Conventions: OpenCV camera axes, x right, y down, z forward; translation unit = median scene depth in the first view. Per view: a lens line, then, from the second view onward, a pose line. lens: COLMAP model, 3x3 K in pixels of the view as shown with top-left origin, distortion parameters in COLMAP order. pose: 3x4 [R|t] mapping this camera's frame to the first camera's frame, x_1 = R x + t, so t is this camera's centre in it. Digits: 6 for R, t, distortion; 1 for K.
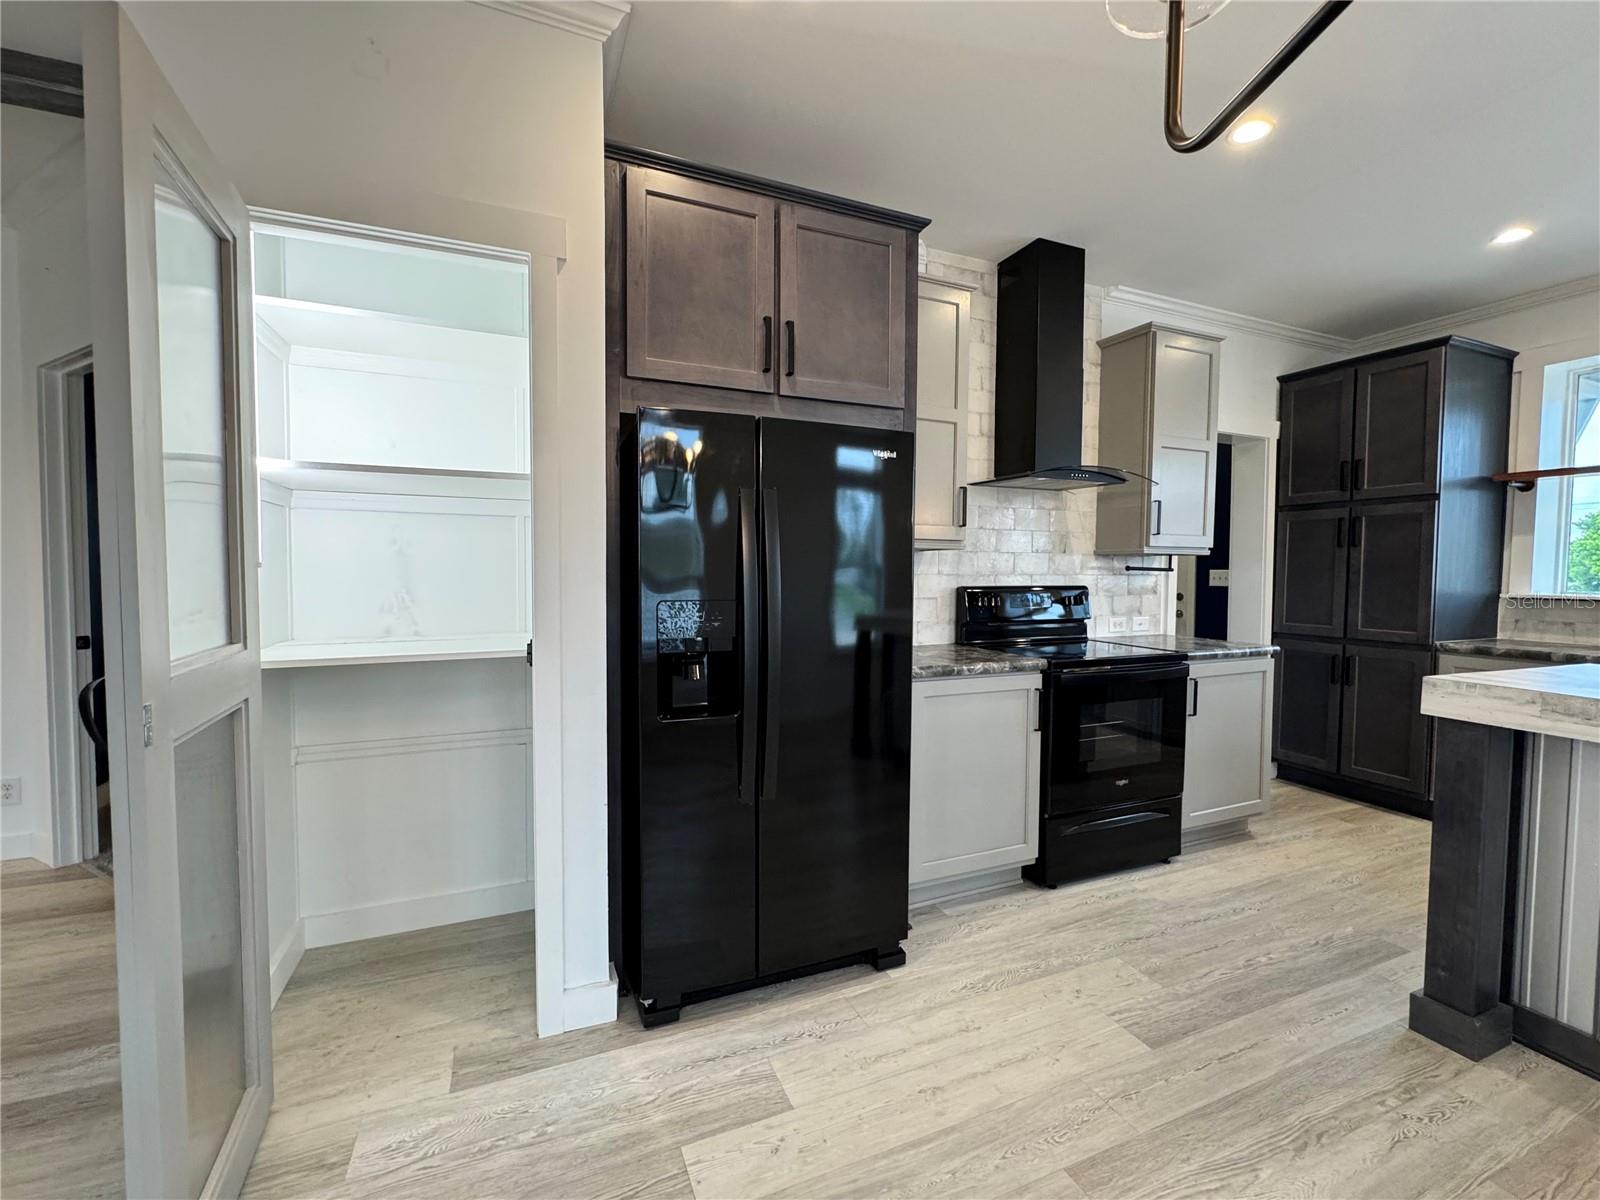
lens RADIAL K [[674.8, 0, 794.0], [0, 674.8, 596.4], [0, 0, 1]] dist [-0.001558, 0.000093]
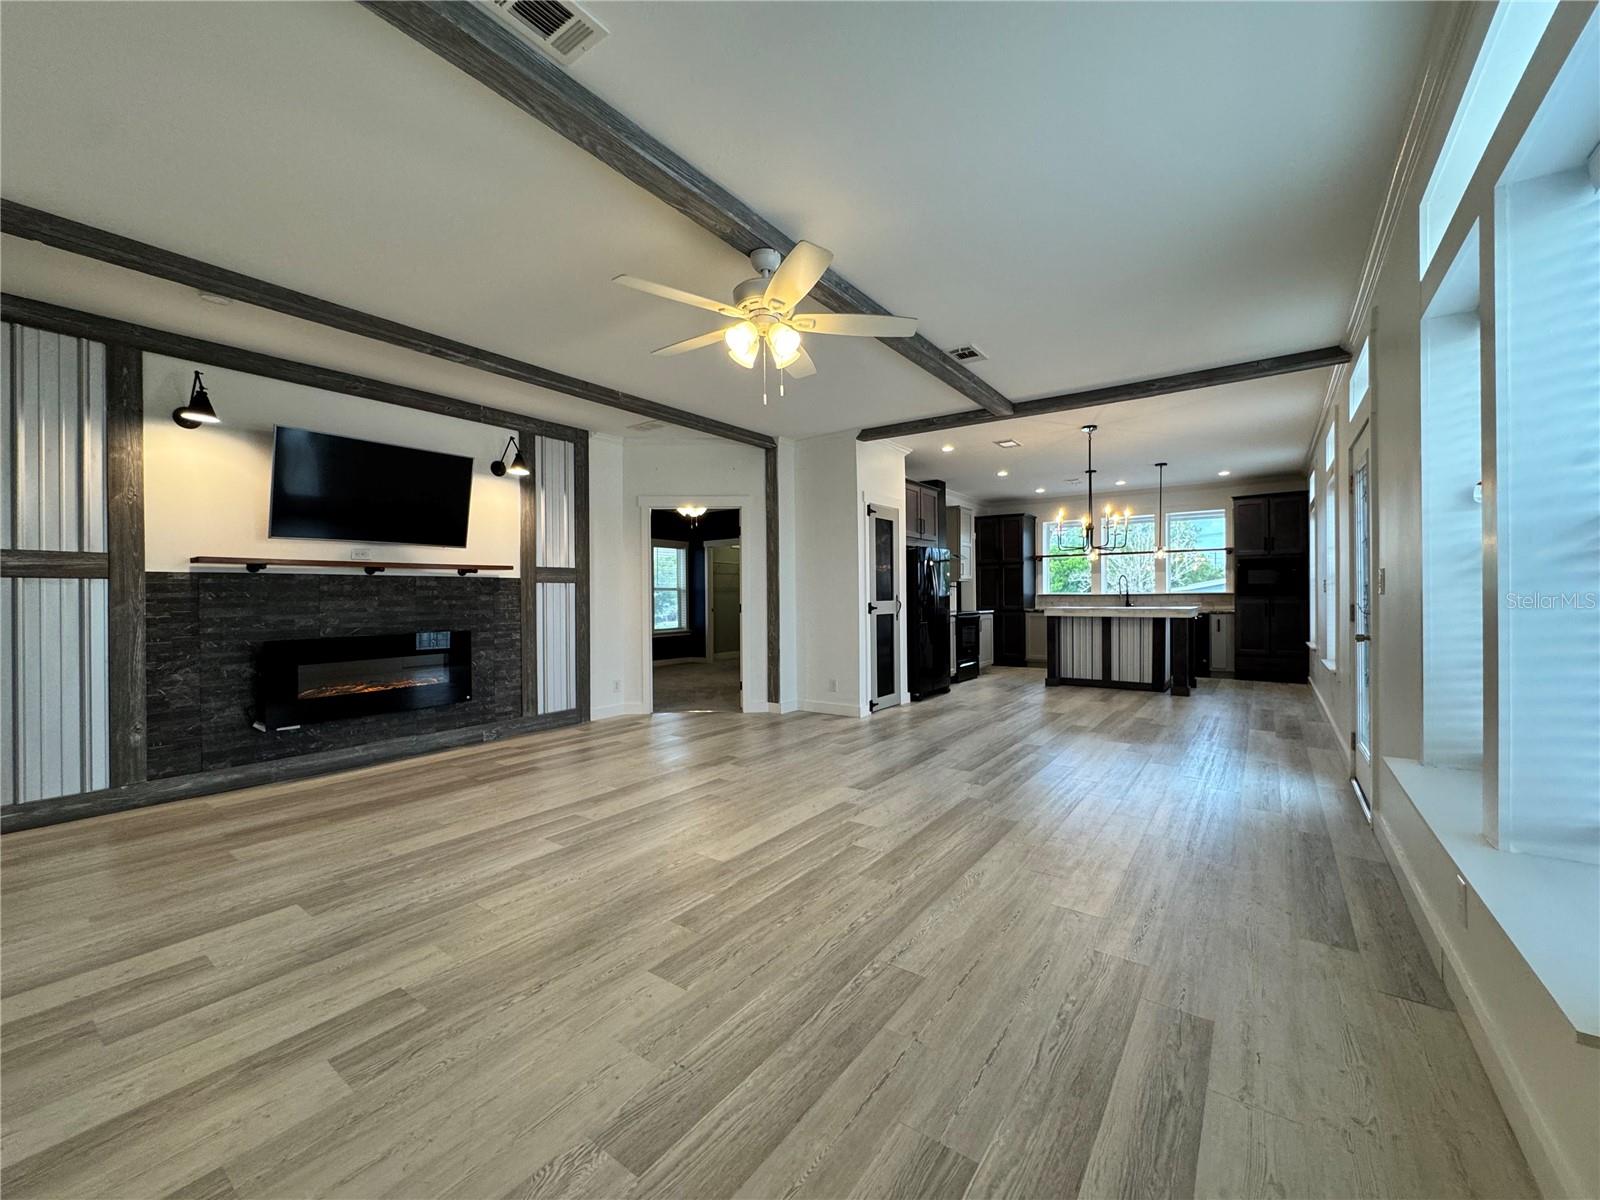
lens RADIAL K [[640.9, 0, 802.3], [0, 640.9, 597.9], [0, 0, 1]] dist [-0.003561, 0.000750]
pose [[0.856294, -0.015308, 0.516261, -2.830488], [0.035609, 0.998932, -0.029443, 0.125975], [-0.515259, 0.043596, 0.855925, -1.958582]]
